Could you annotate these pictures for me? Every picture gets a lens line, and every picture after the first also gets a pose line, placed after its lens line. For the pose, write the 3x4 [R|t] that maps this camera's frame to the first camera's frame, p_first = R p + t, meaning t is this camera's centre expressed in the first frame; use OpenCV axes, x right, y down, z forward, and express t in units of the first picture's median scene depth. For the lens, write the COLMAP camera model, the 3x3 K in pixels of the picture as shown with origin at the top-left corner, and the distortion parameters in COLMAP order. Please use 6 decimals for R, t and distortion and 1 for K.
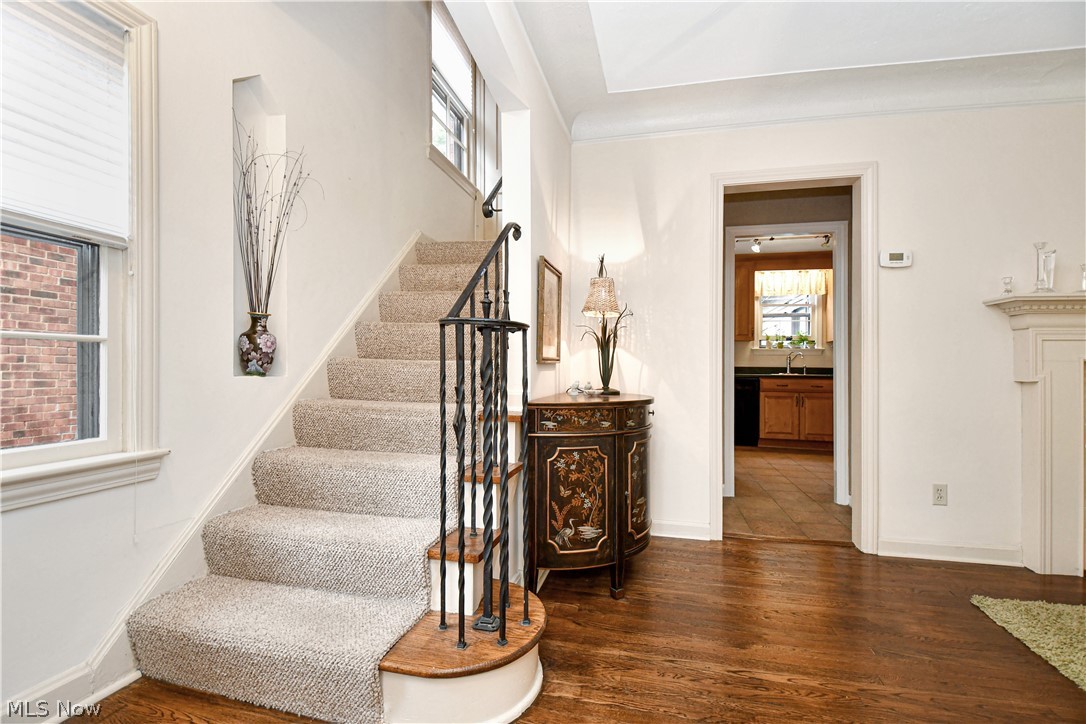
lens RADIAL K [[495.6, 0, 541.7], [0, 495.6, 366.1], [0, 0, 1]] dist [0.000949, 0.000011]
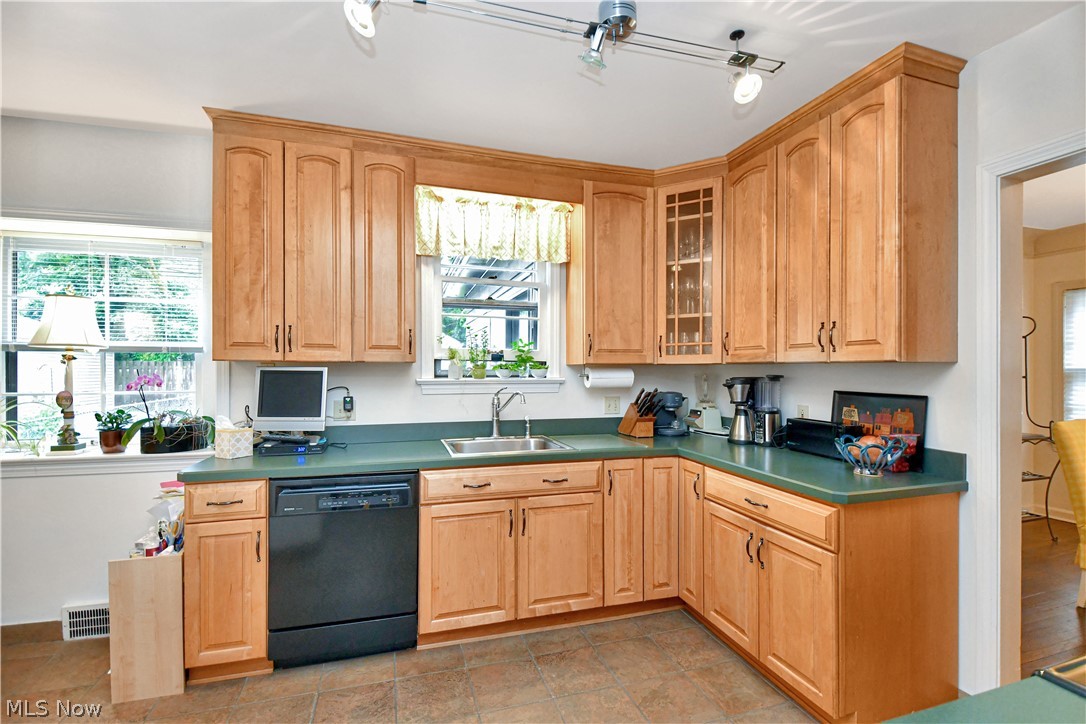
lens RADIAL K [[495.6, 0, 543.7], [0, 495.6, 364.2], [0, 0, 1]] dist [0.000949, 0.000011]
pose [[0.866460, -0.004163, 0.499230, 0.322416], [0.003143, 0.999991, 0.002884, -0.051192], [-0.499237, -0.000930, 0.866465, 0.610923]]
